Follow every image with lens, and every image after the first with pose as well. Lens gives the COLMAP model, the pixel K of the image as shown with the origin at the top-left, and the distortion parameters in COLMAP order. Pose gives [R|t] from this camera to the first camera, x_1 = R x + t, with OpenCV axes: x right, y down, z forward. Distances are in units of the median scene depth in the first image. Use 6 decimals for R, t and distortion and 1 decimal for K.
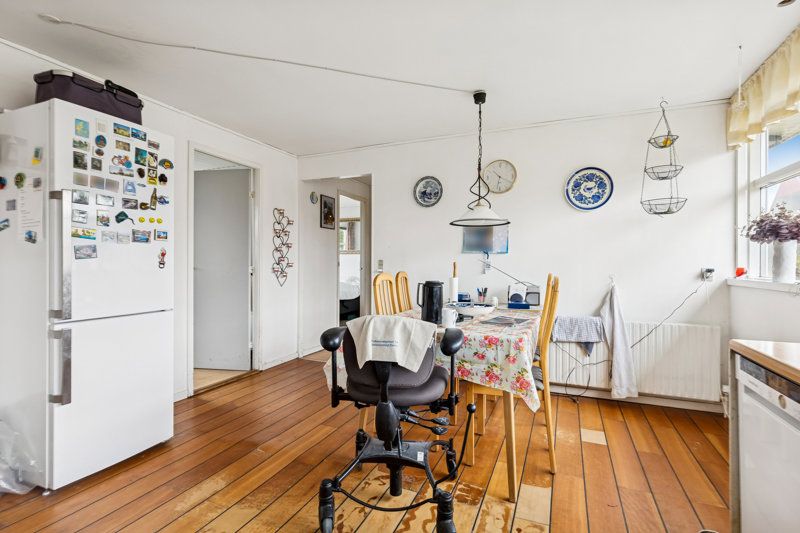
lens RADIAL K [[380.9, 0, 400.0], [0, 380.9, 266.5], [0, 0, 1]] dist [0.002713, 0.000460]
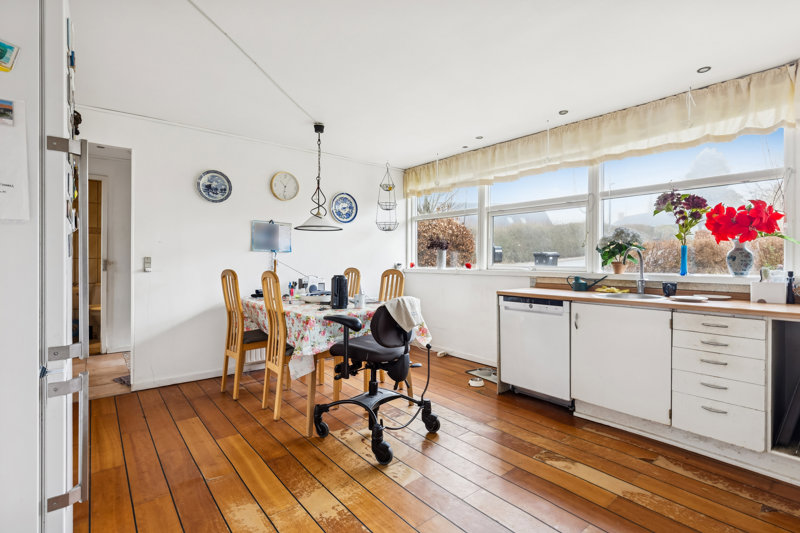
lens RADIAL K [[380.9, 0, 400.0], [0, 380.9, 266.5], [0, 0, 1]] dist [0.002713, 0.000460]
pose [[0.460010, -0.017191, 0.887747, -0.673118], [0.004752, 0.999846, 0.016900, -0.008885], [-0.887901, -0.003556, 0.460021, 0.162025]]
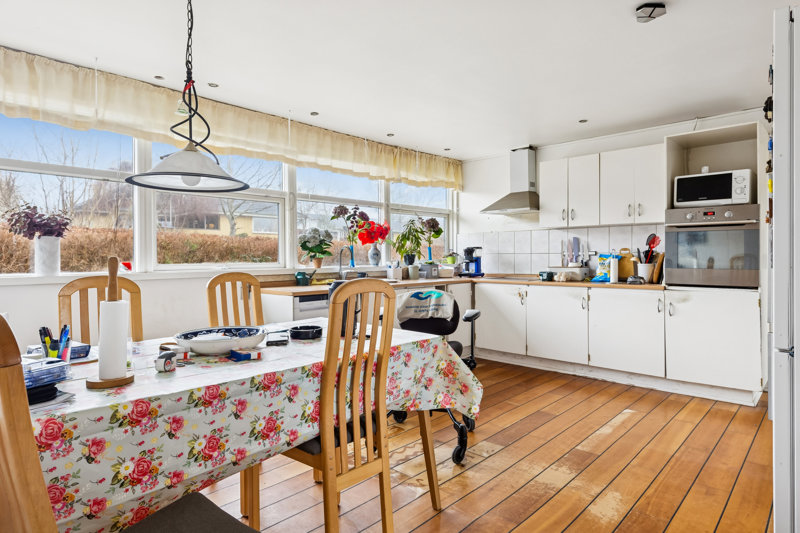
lens RADIAL K [[462.5, 0, 400.0], [0, 462.5, 266.5], [0, 0, 1]] dist [-0.000303, -0.000022]
pose [[-0.941474, -0.004285, 0.337060, -0.248413], [0.005387, 0.999600, 0.027754, -0.012403], [-0.337044, 0.027946, -0.941074, 1.297392]]
